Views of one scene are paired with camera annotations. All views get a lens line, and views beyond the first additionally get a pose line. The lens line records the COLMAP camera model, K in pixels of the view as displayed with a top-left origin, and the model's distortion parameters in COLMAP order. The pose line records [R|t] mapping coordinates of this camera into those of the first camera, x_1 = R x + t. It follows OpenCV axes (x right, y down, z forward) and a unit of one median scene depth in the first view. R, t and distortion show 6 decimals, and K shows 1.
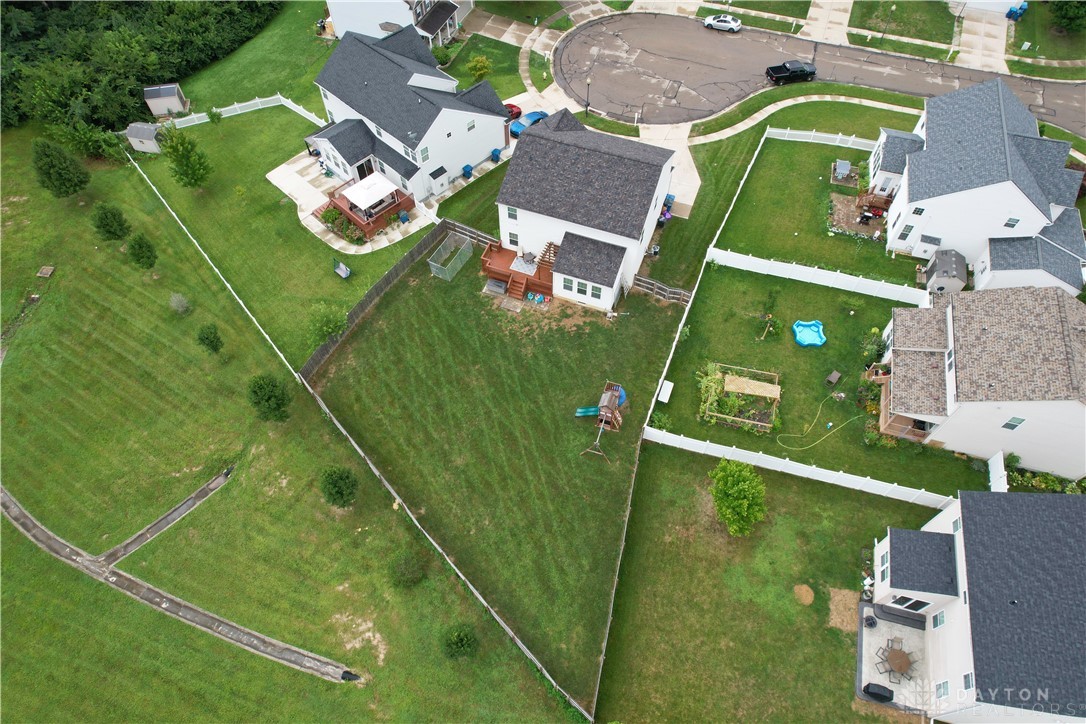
lens RADIAL K [[694.1, 0, 543.1], [0, 694.1, 367.7], [0, 0, 1]] dist [-0.083939, 0.078192]
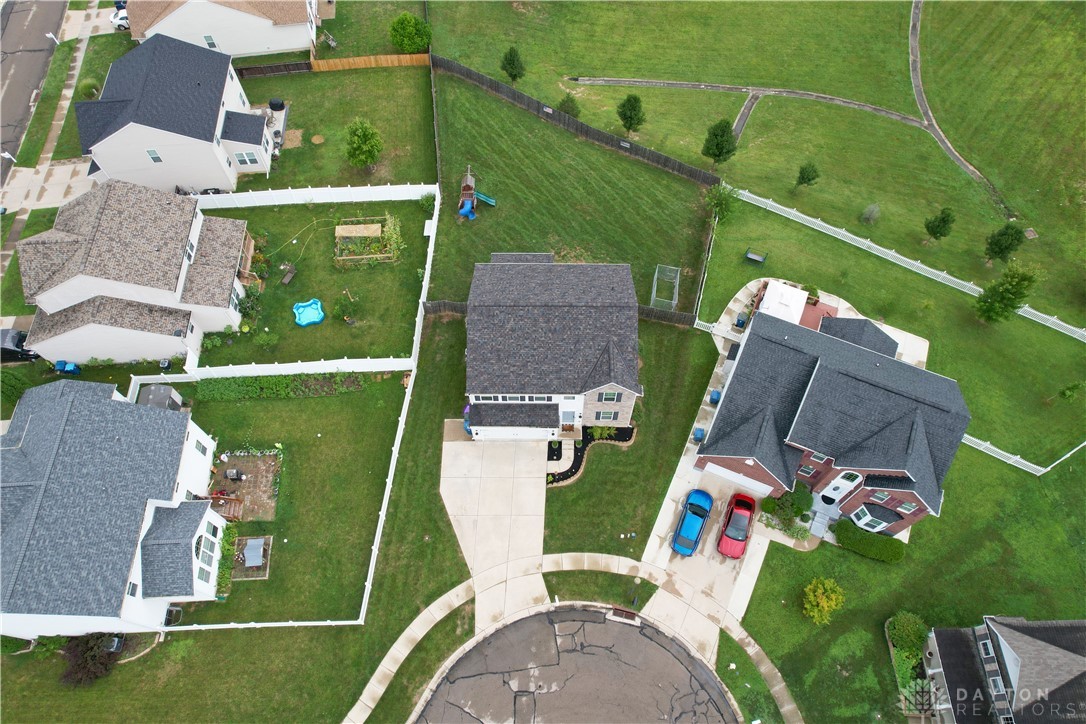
lens RADIAL K [[694.1, 0, 543.1], [0, 694.1, 367.7], [0, 0, 1]] dist [-0.083939, 0.078192]
pose [[-0.939083, 0.302802, -0.162587, 0.240296], [-0.282091, -0.408833, 0.867917, -1.079558], [0.196336, 0.860911, 0.469346, 0.631294]]
